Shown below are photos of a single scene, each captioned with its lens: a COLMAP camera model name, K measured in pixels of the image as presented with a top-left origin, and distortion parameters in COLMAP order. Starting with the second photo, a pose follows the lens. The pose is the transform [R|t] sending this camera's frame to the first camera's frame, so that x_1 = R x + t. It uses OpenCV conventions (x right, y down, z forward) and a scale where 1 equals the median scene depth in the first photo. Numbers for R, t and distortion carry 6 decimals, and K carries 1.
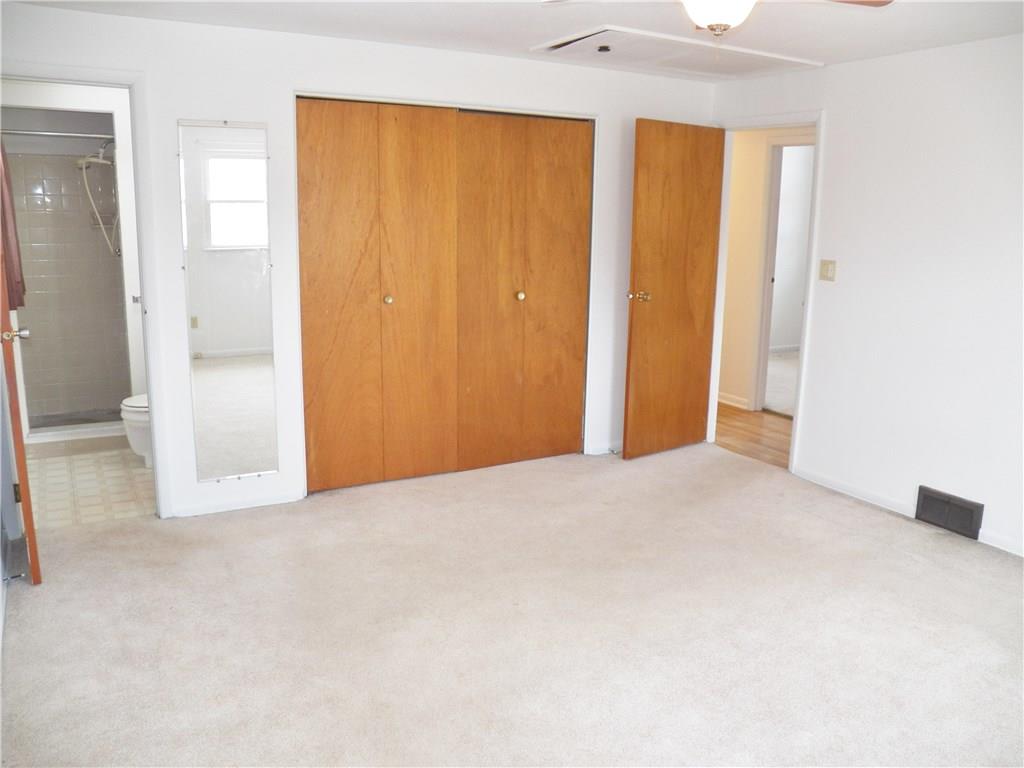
lens RADIAL K [[840.1, 0, 518.2], [0, 840.1, 387.9], [0, 0, 1]] dist [-0.133826, 0.084471]
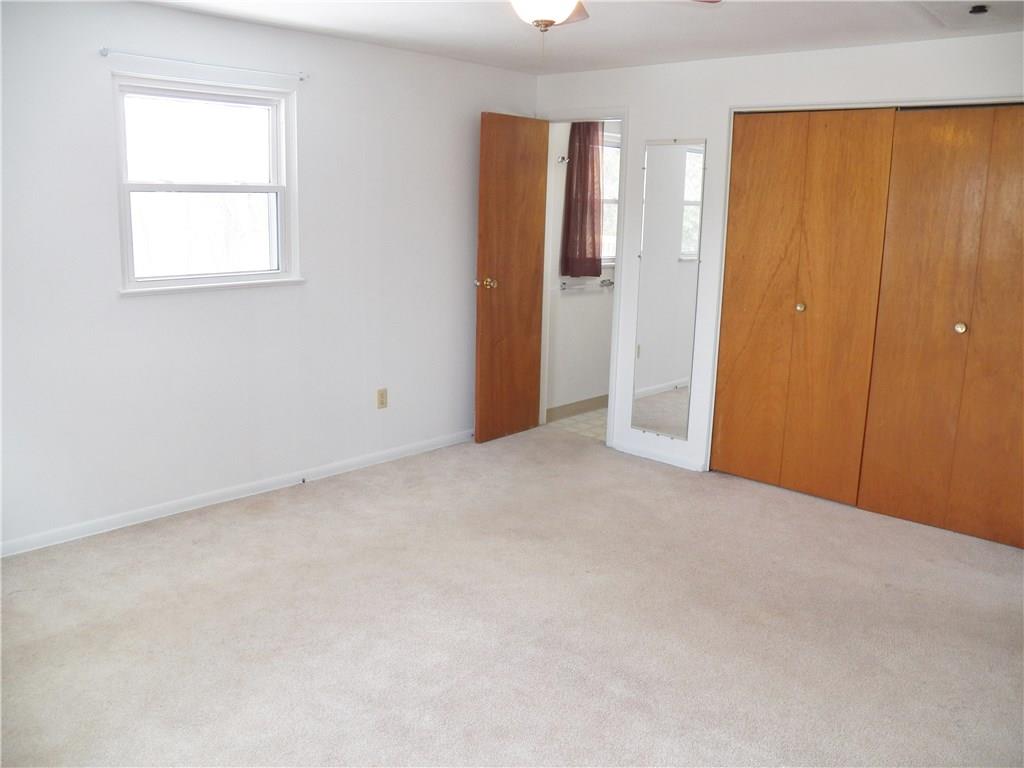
lens RADIAL K [[840.1, 0, 514.7], [0, 840.1, 382.6], [0, 0, 1]] dist [-0.133826, 0.084471]
pose [[0.292107, 0.188732, -0.937578, 0.705613], [-0.218353, 0.967604, 0.126748, -0.070892], [0.931126, 0.167699, 0.323855, 0.389025]]
